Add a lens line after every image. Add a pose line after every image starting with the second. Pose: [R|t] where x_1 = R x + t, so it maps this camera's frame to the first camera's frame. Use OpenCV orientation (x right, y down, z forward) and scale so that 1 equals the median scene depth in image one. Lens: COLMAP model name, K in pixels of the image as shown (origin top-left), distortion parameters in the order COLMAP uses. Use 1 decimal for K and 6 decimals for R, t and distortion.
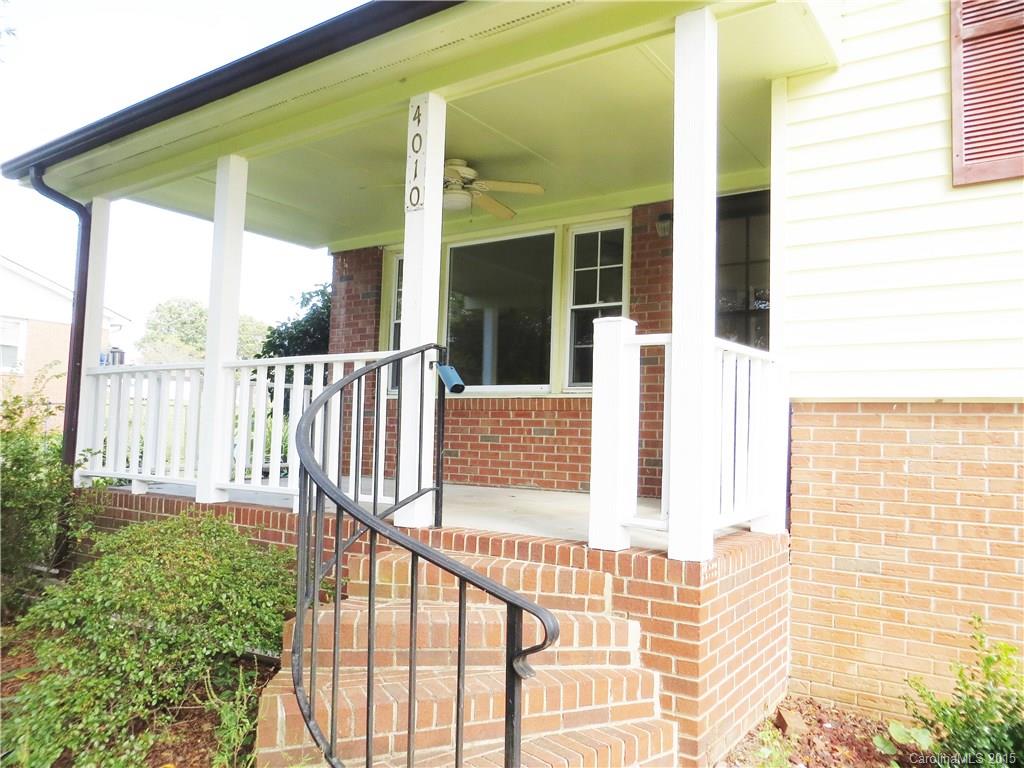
lens RADIAL K [[766.3, 0, 513.0], [0, 766.3, 385.2], [0, 0, 1]] dist [-0.012723, -0.000457]
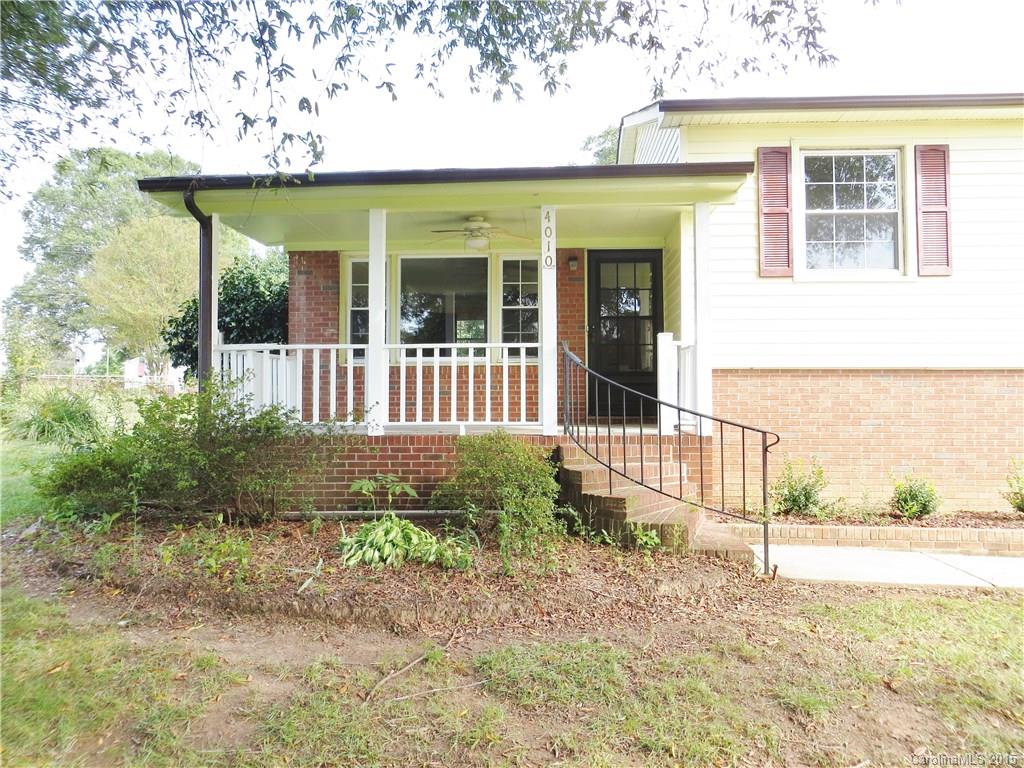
lens RADIAL K [[766.3, 0, 511.2], [0, 766.3, 382.7], [0, 0, 1]] dist [-0.012723, -0.000457]
pose [[0.863115, -0.013810, 0.504819, -0.684981], [-0.009026, 0.999044, 0.042762, -0.015897], [-0.504927, -0.041465, 0.862166, -0.348542]]
